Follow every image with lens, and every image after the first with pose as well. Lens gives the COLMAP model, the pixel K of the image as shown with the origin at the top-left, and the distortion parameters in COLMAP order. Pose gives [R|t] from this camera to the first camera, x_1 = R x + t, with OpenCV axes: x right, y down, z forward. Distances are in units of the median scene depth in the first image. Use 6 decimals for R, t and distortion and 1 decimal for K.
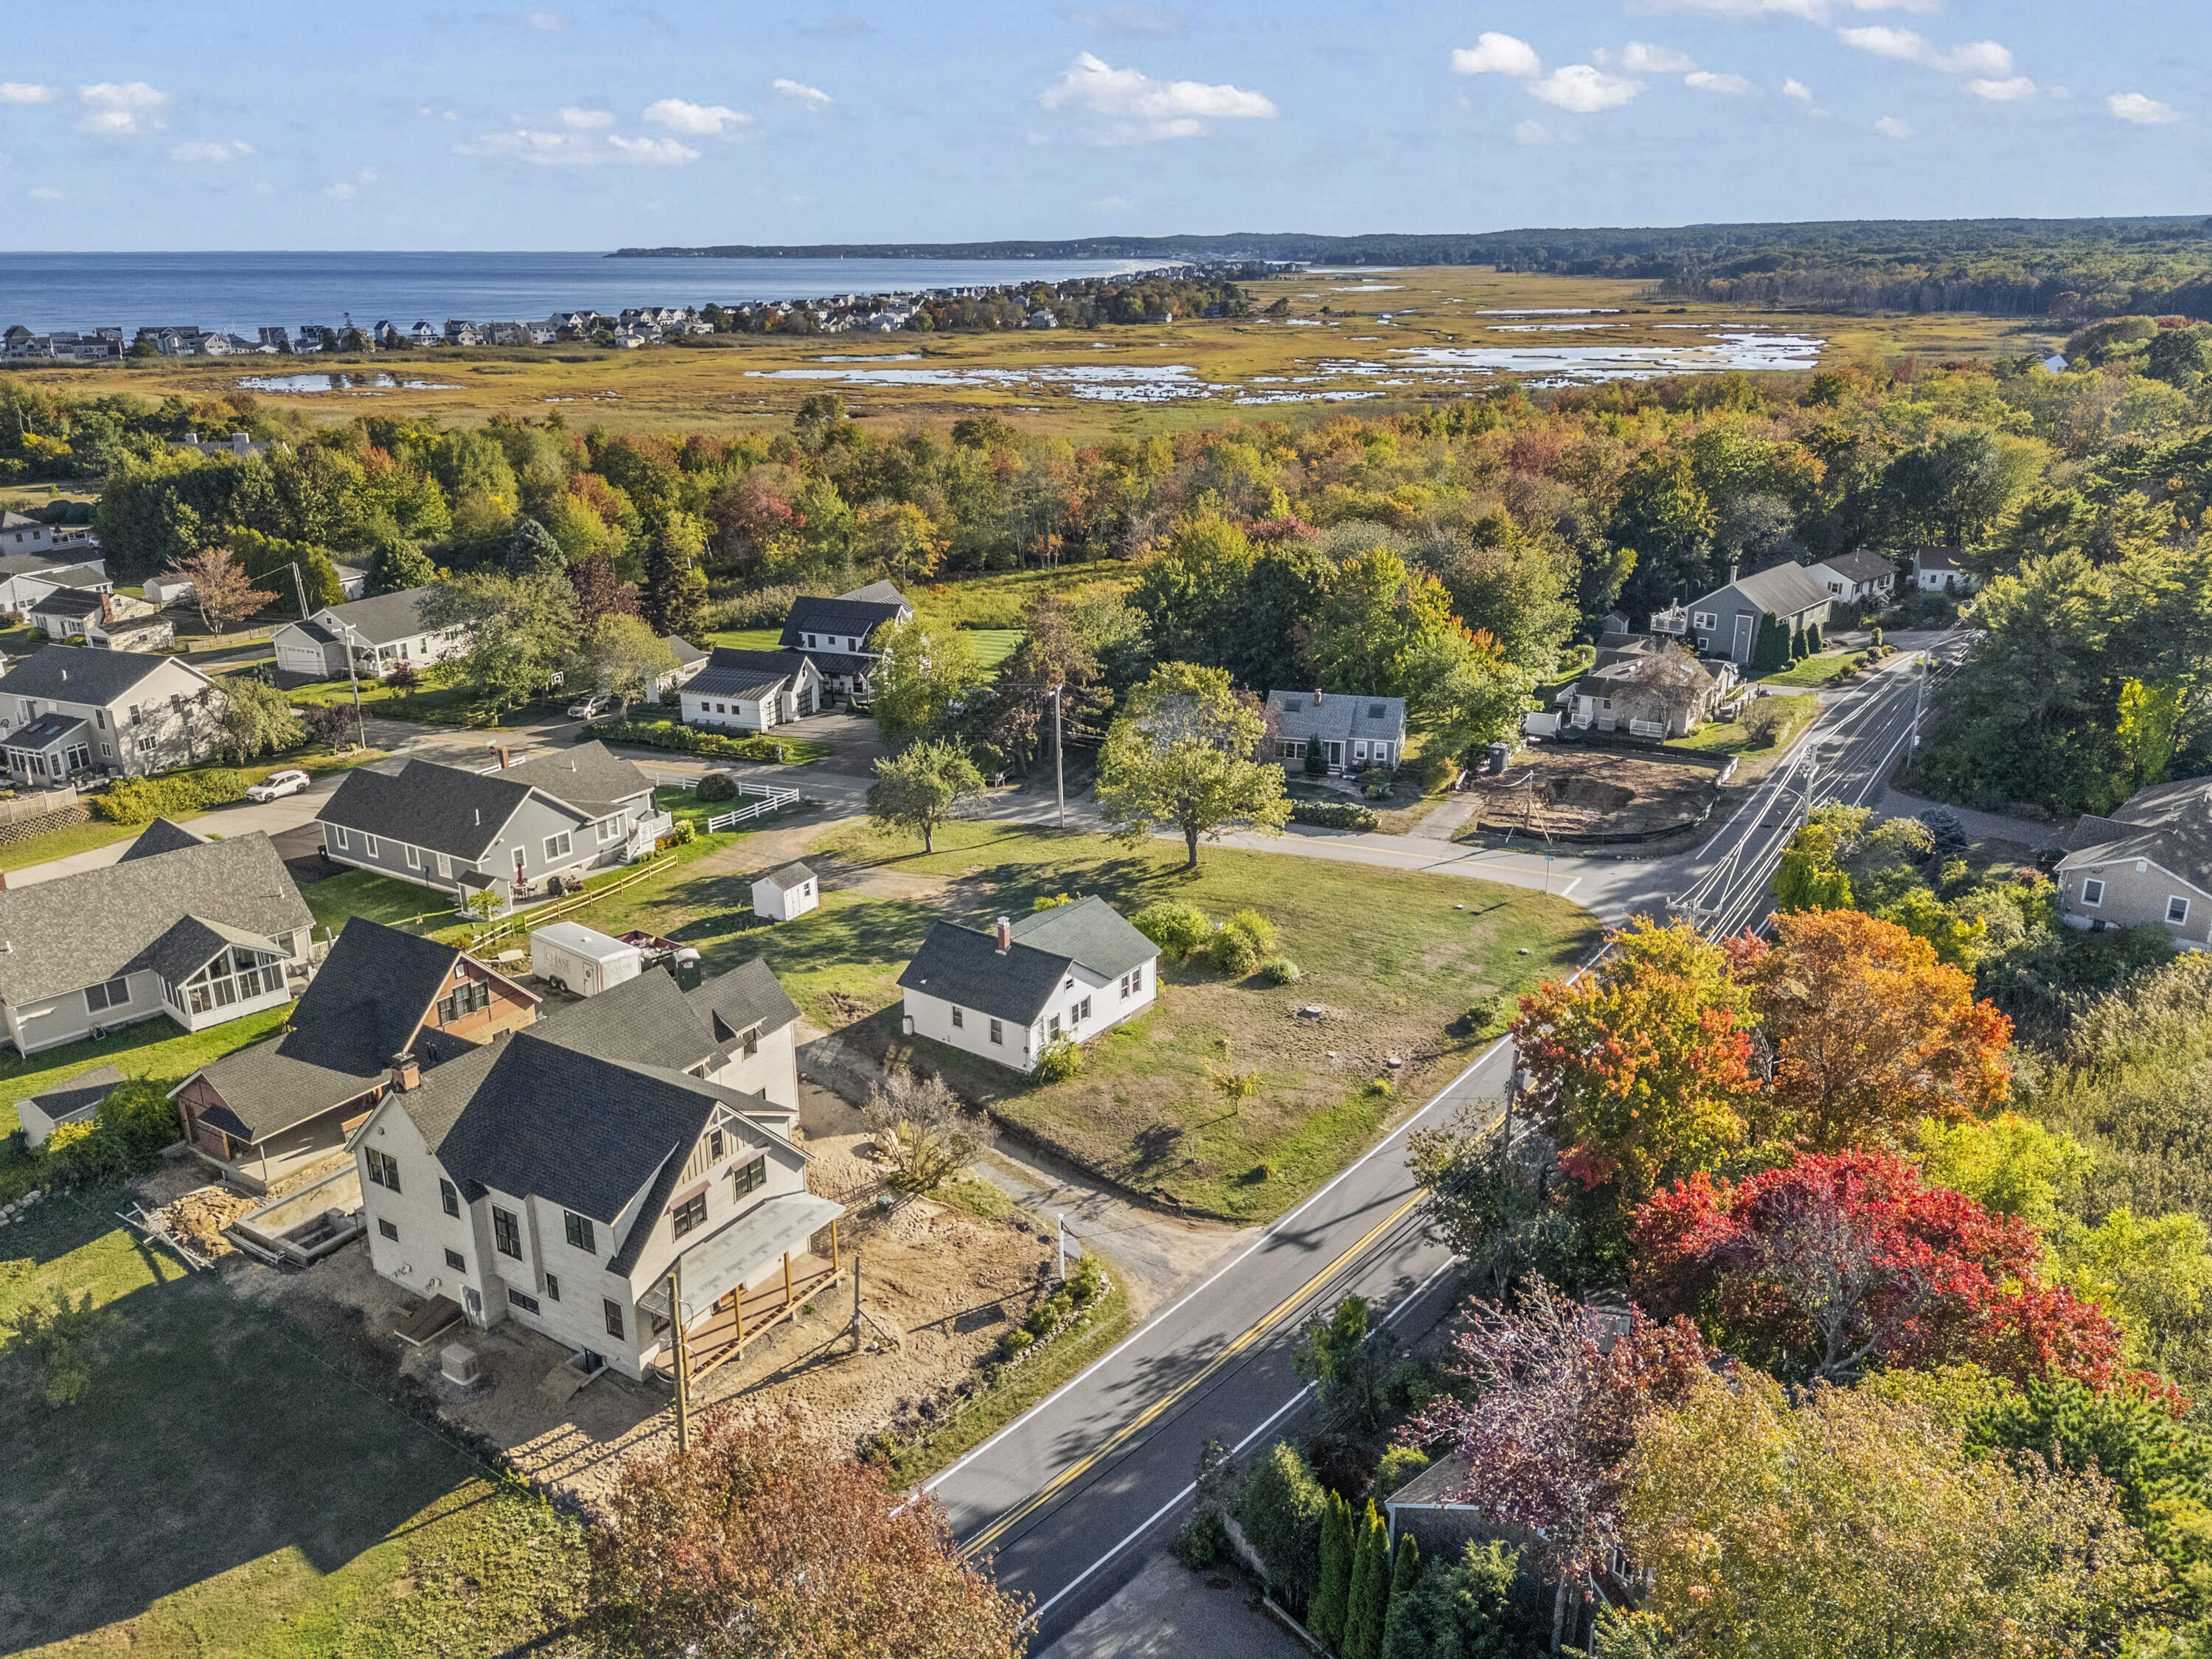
lens RADIAL K [[1621.2, 0, 1100.5], [0, 1621.2, 827.7], [0, 0, 1]] dist [0.077934, -0.079379]
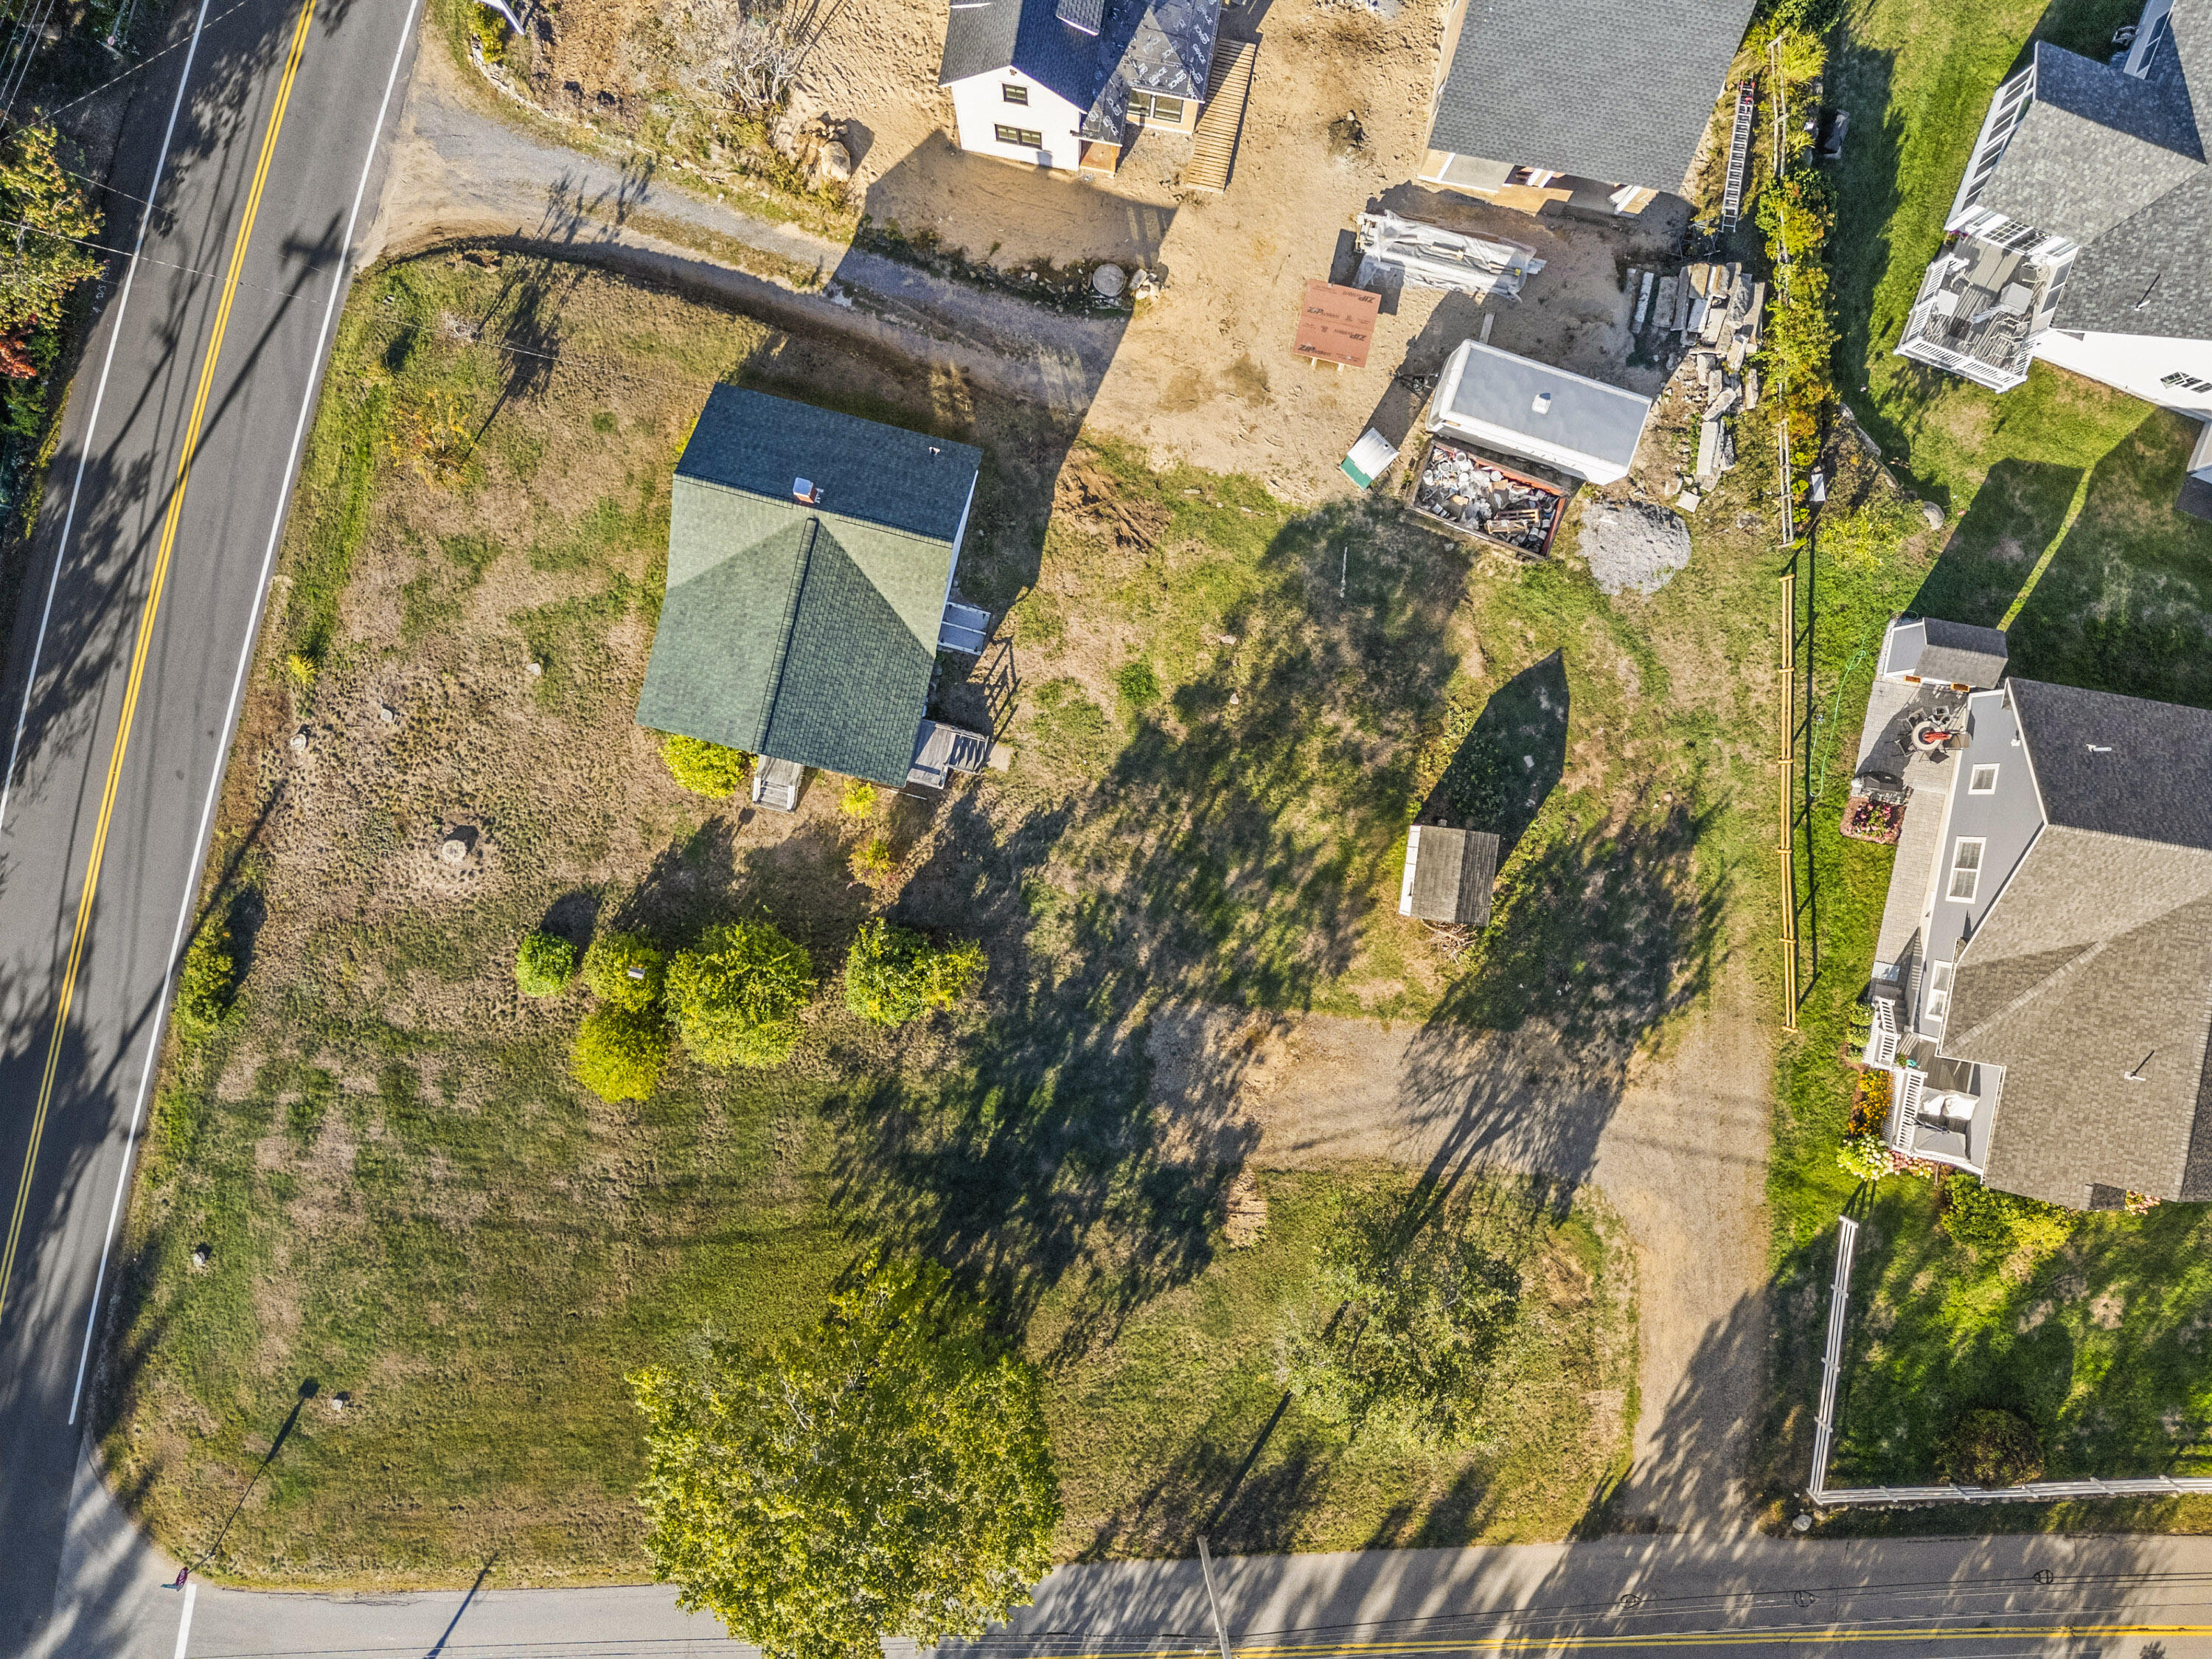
lens RADIAL K [[1563.8, 0, 1106.0], [0, 1563.8, 829.5], [0, 0, 1]] dist [0.034866, -0.003002]
pose [[-0.921605, 0.388105, -0.004214, -0.082329], [-0.138424, -0.318523, 0.937753, -0.397455], [0.362605, 0.864822, 0.347276, 0.702680]]
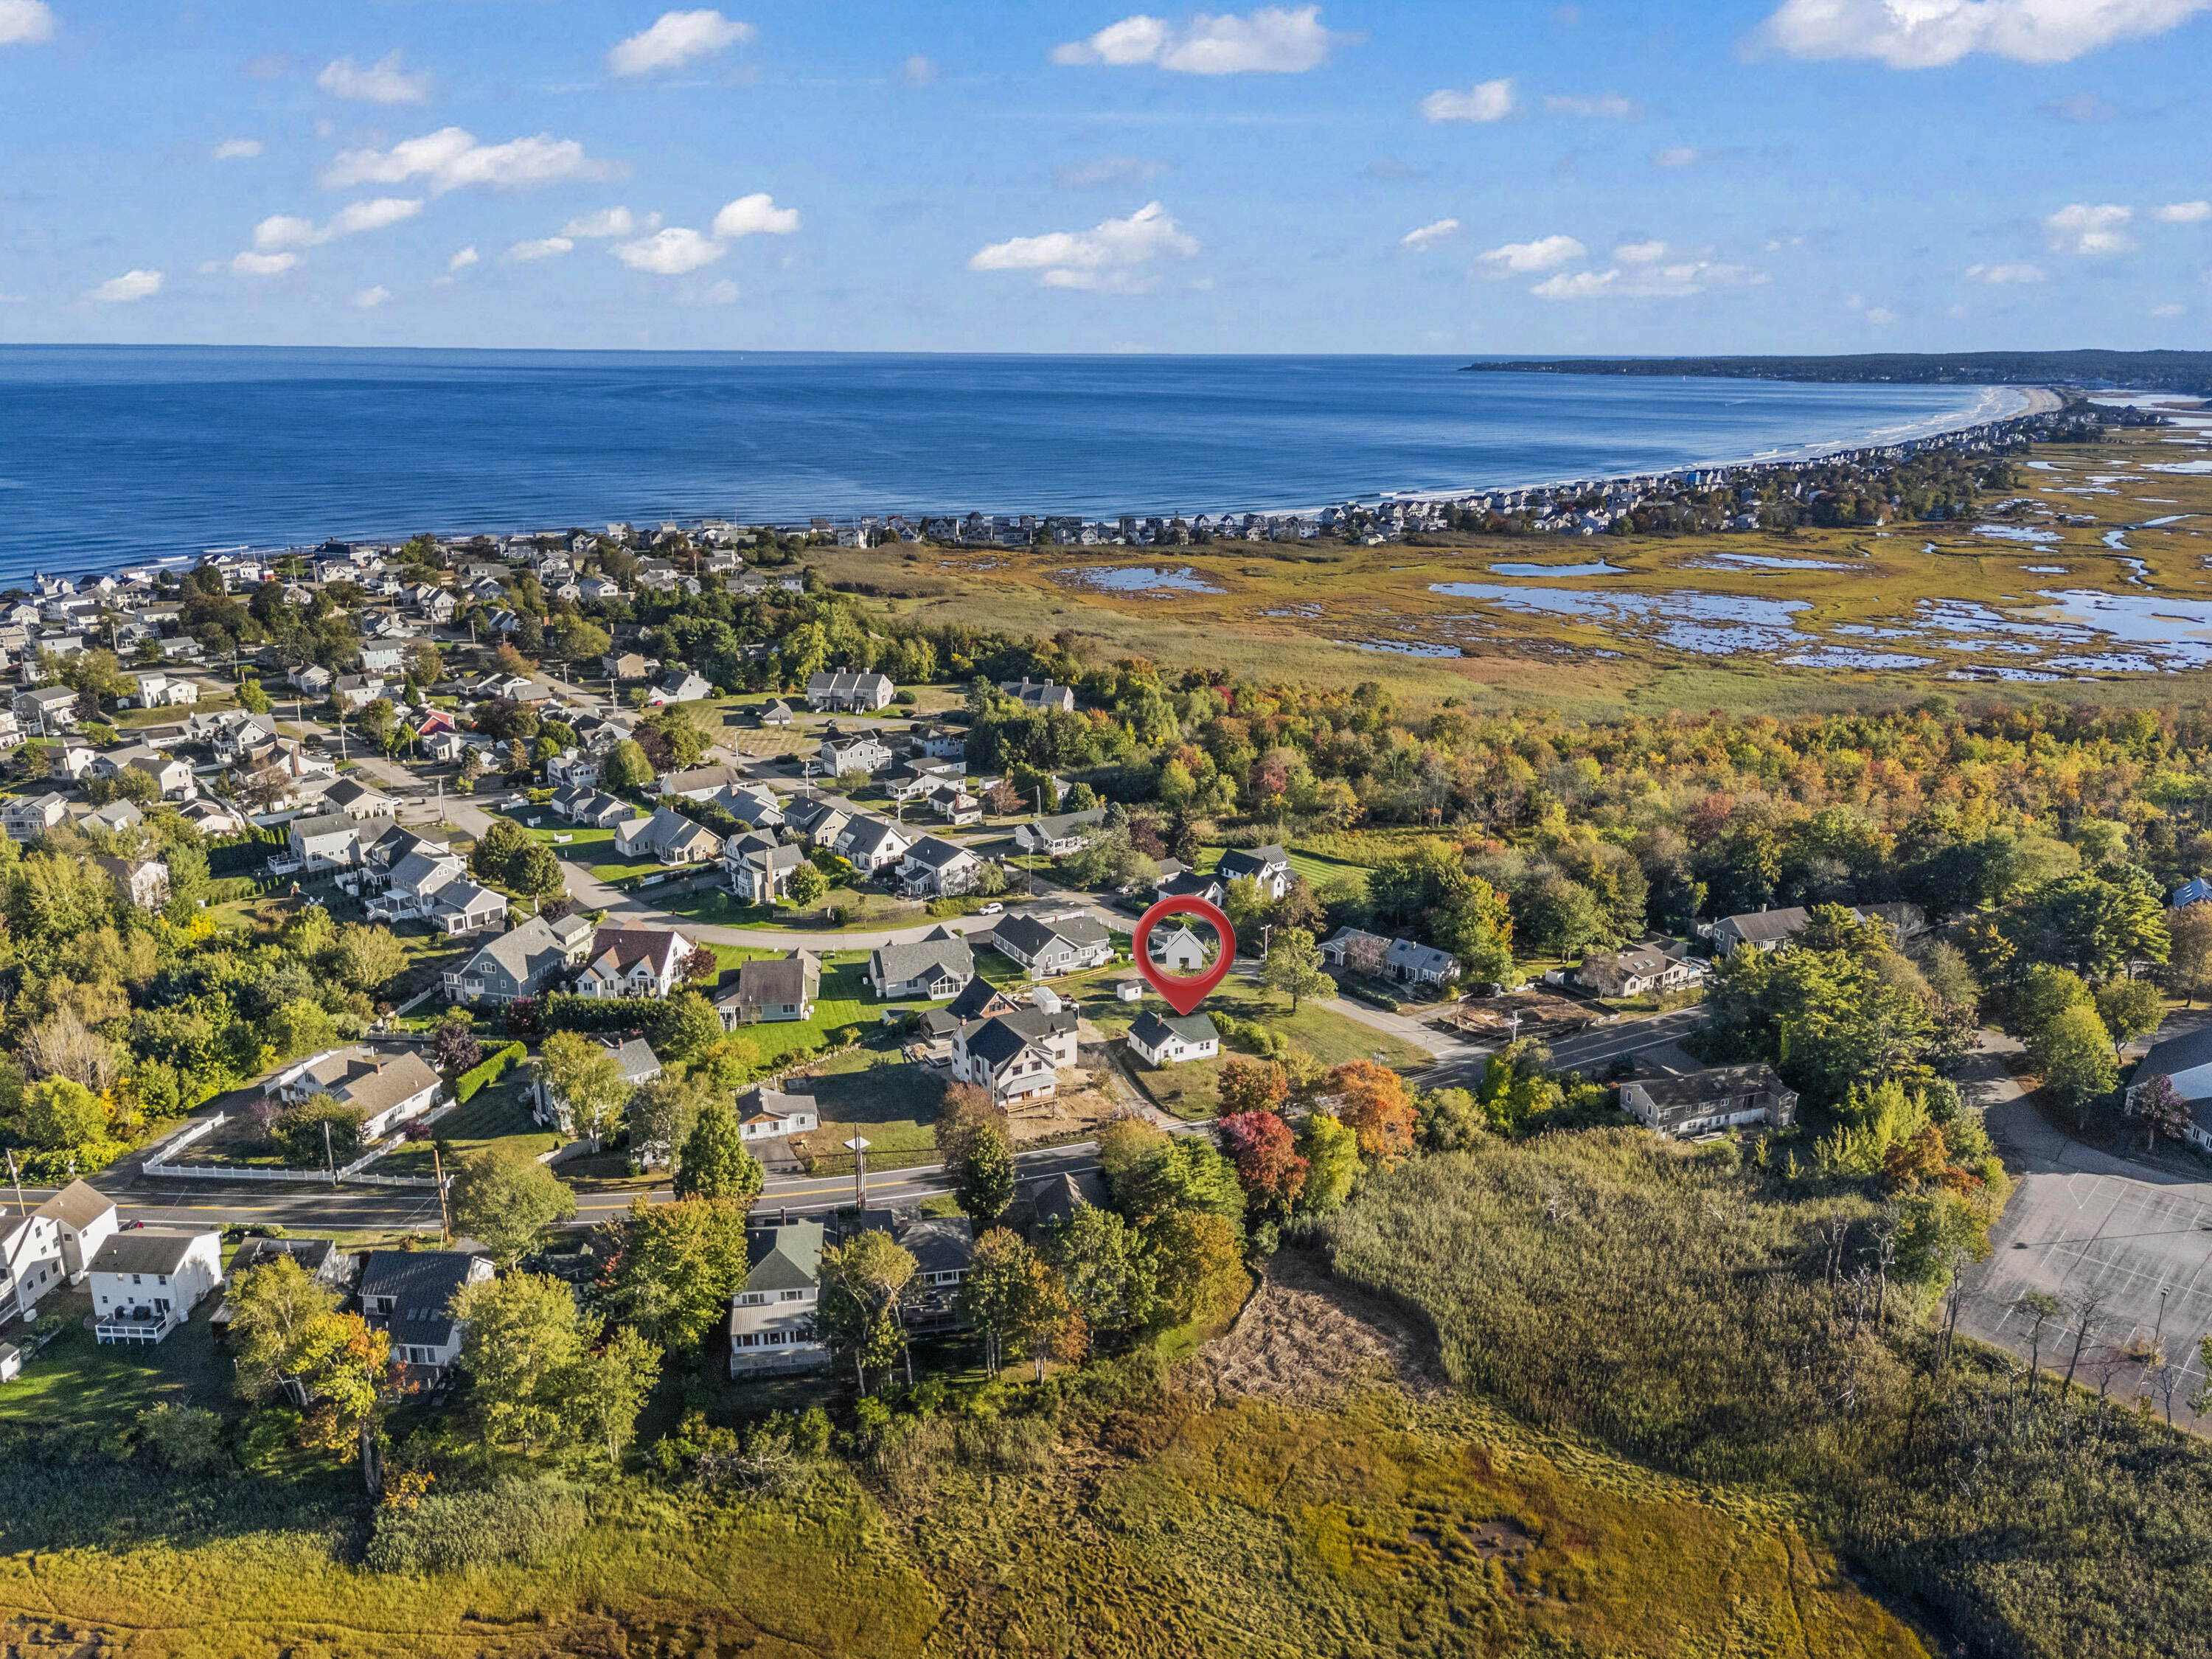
lens RADIAL K [[1458.2, 0, 1106.0], [0, 1458.2, 829.5], [0, 0, 1]] dist [-0.000222, -0.001343]
pose [[0.886112, 0.134441, -0.443543, 0.731766], [-0.159745, 0.986956, -0.019986, -0.152798], [0.435071, 0.088564, 0.896030, -1.079636]]
